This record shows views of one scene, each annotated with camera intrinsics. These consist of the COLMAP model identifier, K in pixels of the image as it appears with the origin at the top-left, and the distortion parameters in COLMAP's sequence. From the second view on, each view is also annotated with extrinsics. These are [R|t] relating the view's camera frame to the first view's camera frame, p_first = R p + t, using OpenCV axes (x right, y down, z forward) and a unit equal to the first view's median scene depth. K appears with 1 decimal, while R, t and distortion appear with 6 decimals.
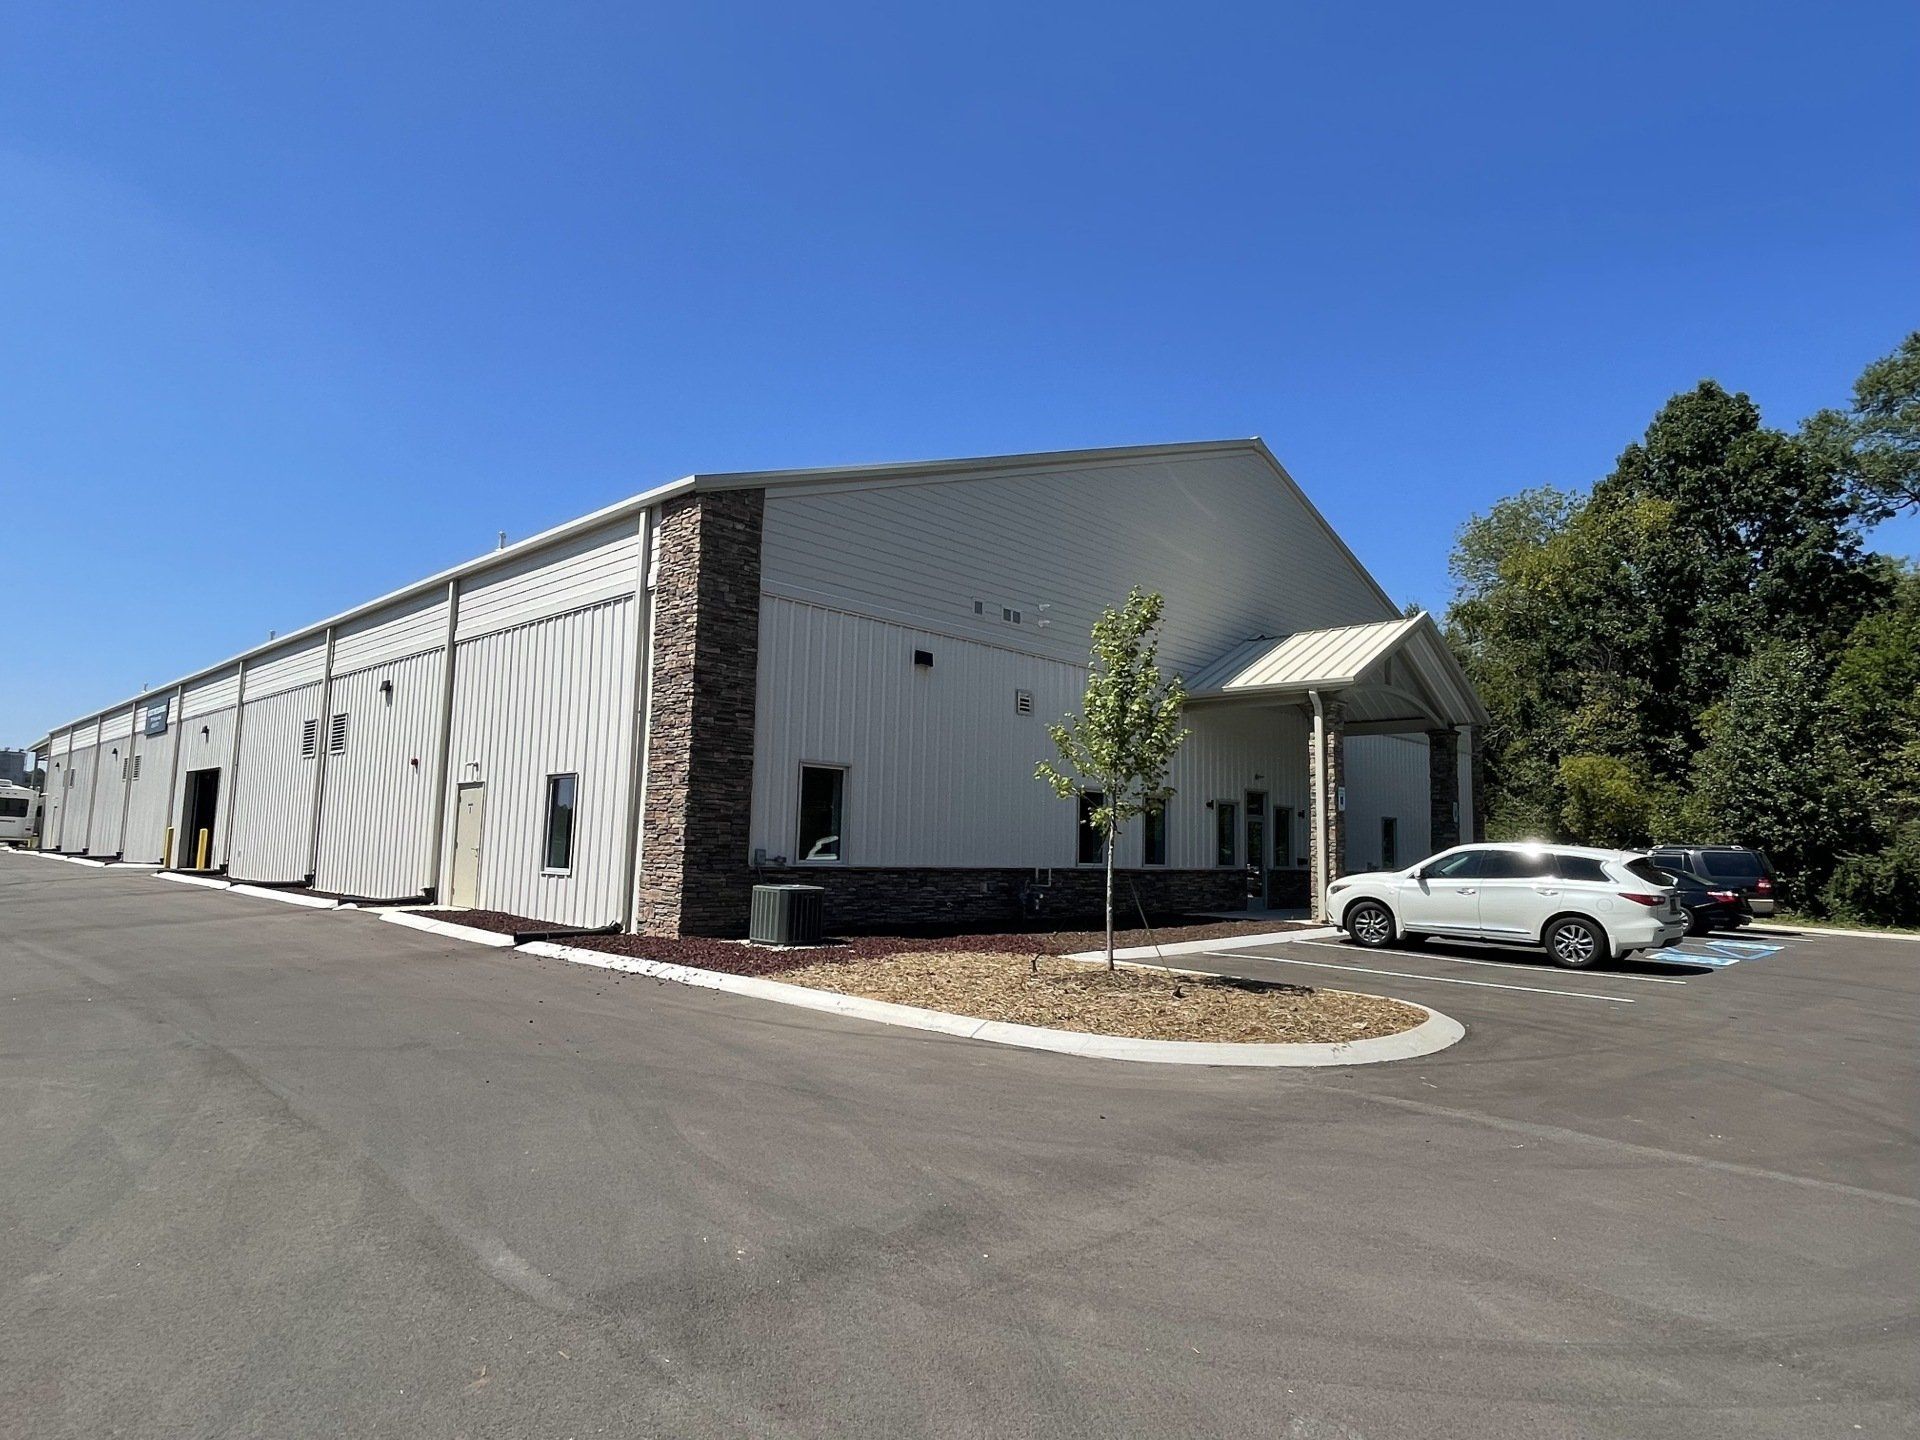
lens RADIAL K [[1552.0, 0, 960.0], [0, 1552.0, 720.0], [0, 0, 1]] dist [0.015667, -0.003509]
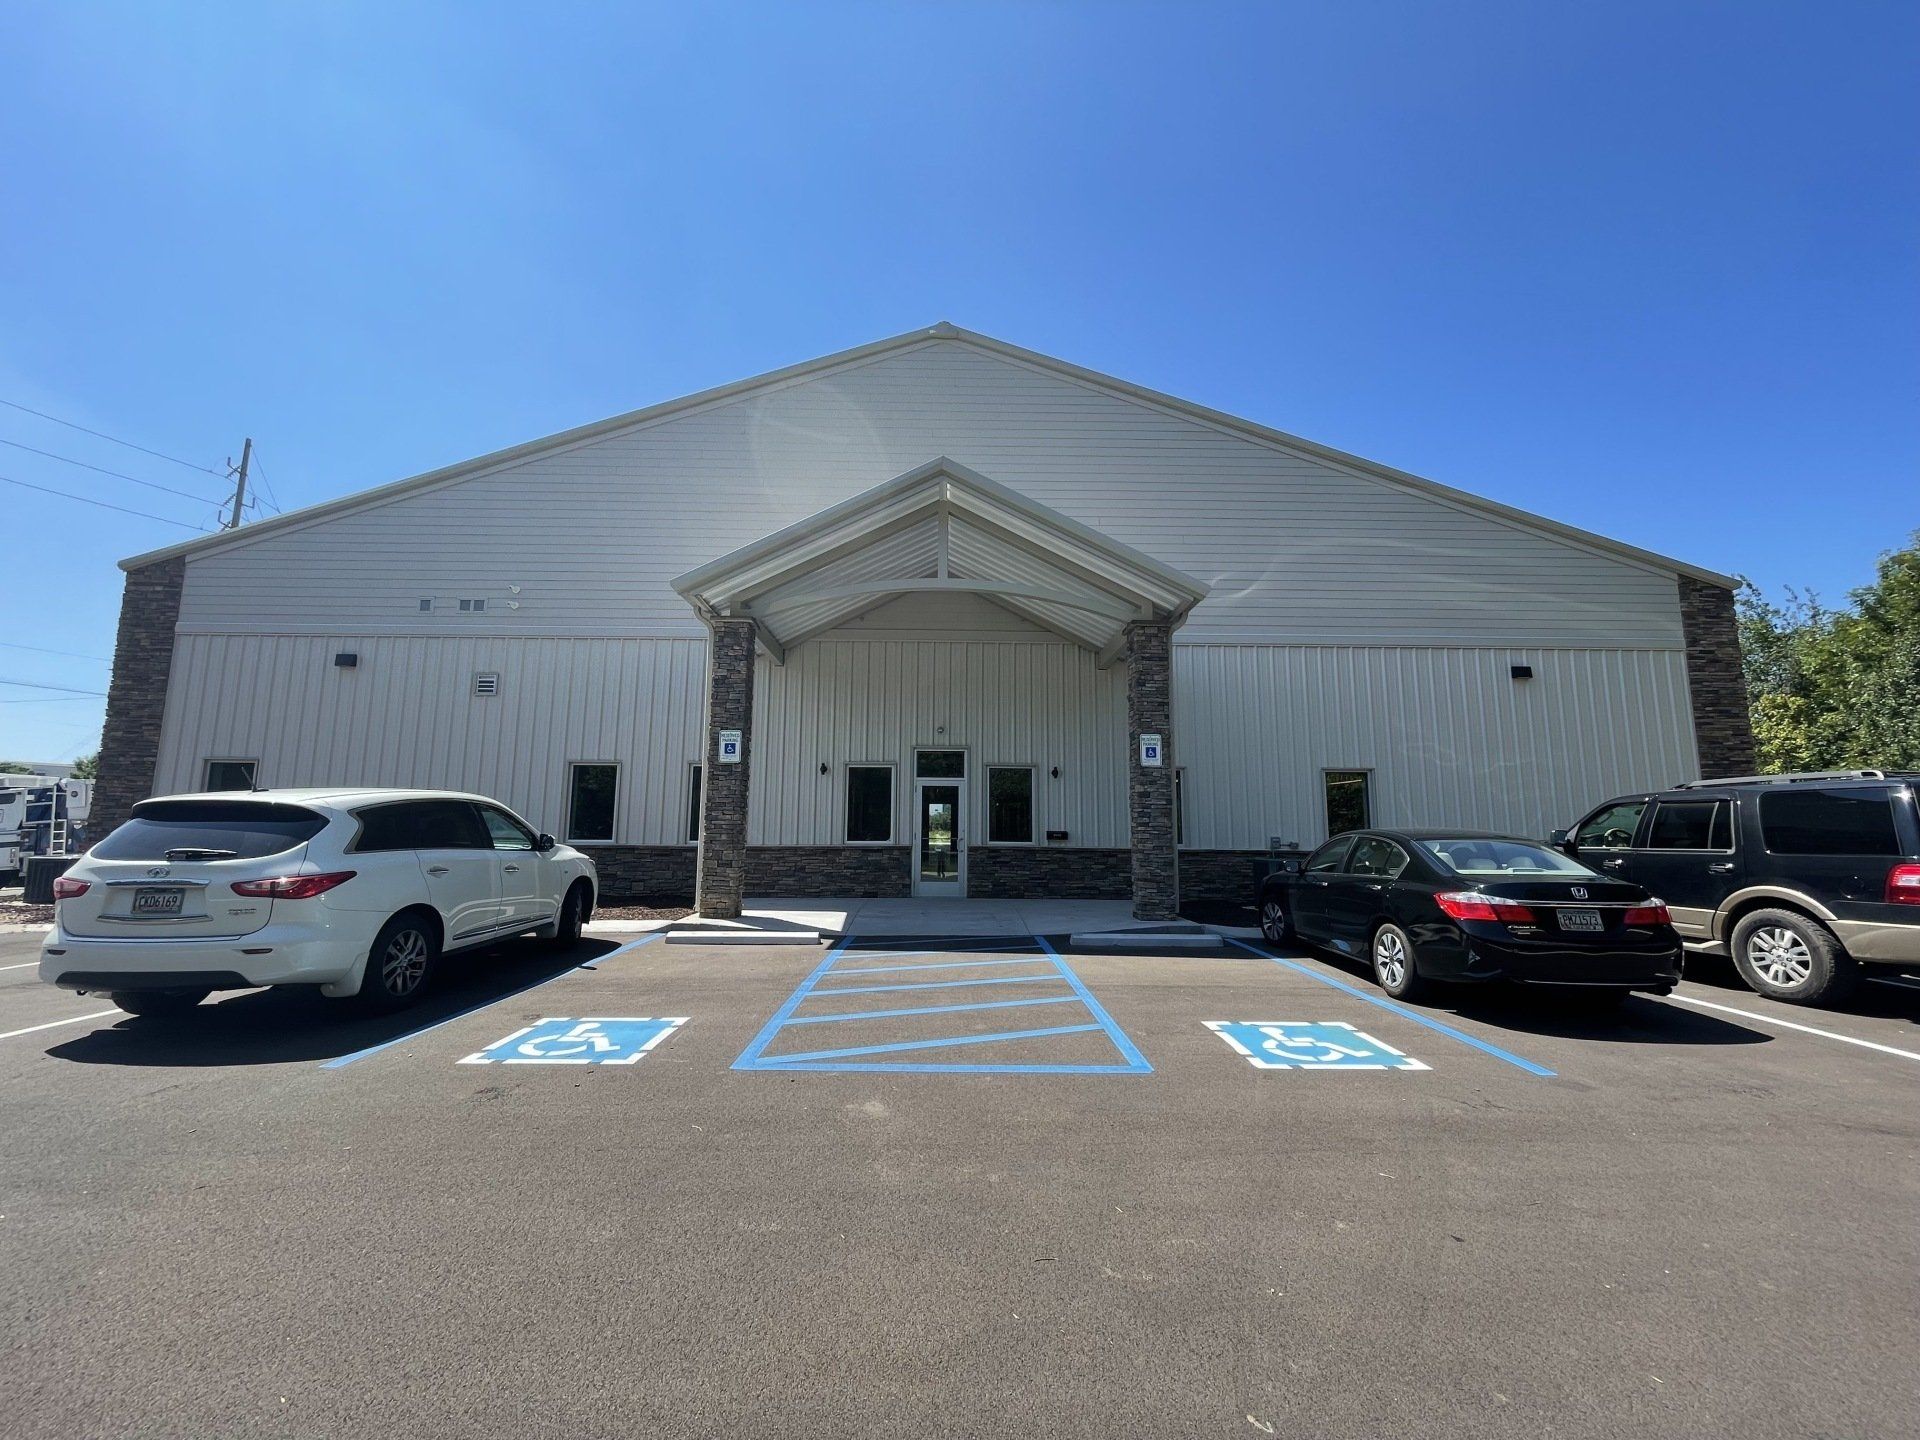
lens RADIAL K [[776.2, 0, 958.9], [0, 776.2, 749.4], [0, 0, 1]] dist [0.003337, 0.000110]
pose [[0.565162, -0.107796, -0.817907, 0.641591], [0.075726, 0.994020, -0.078682, 0.097339], [0.821497, -0.017469, 0.569945, 0.965053]]
